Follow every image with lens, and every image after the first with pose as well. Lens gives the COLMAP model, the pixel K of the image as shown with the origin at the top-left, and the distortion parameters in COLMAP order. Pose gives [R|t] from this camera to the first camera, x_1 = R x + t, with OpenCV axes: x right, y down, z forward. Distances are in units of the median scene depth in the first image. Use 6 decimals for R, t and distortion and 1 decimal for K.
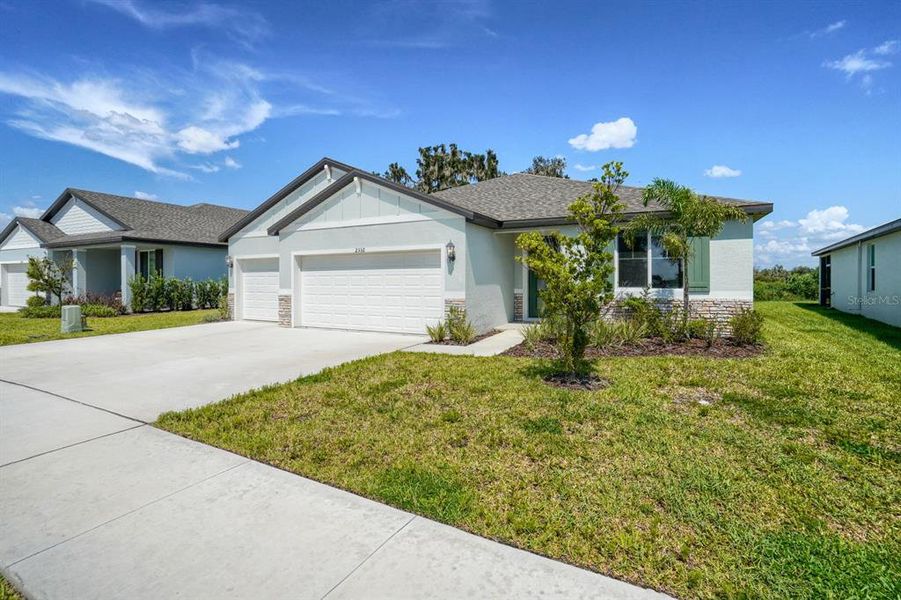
lens RADIAL K [[426.3, 0, 450.5], [0, 426.3, 294.8], [0, 0, 1]] dist [-0.024704, 0.008443]
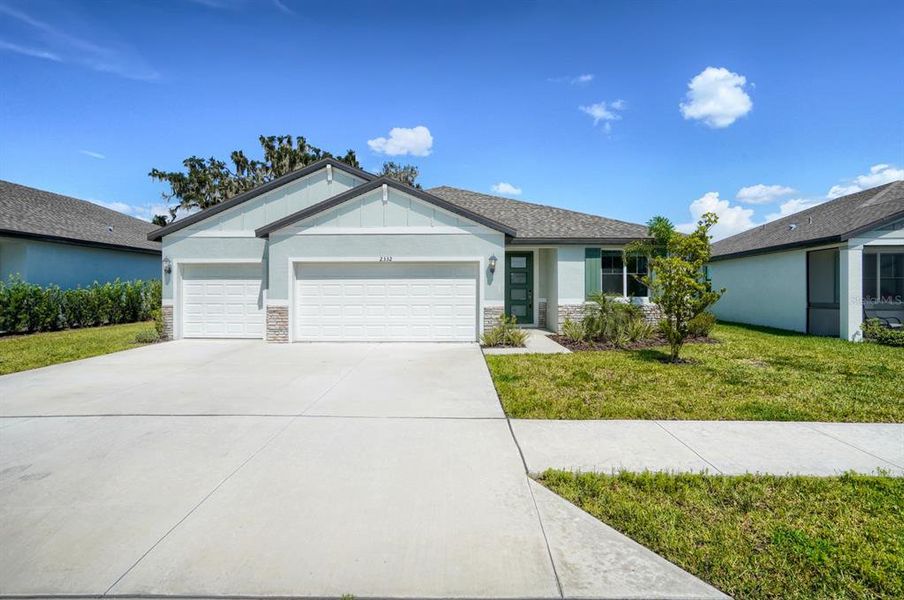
lens RADIAL K [[469.3, 0, 448.1], [0, 469.3, 297.5], [0, 0, 1]] dist [-0.020962, 0.006096]
pose [[0.893294, -0.005251, 0.449441, -0.177140], [0.013159, 0.999809, -0.014474, 0.000203], [-0.449280, 0.018843, 0.893193, -0.007641]]
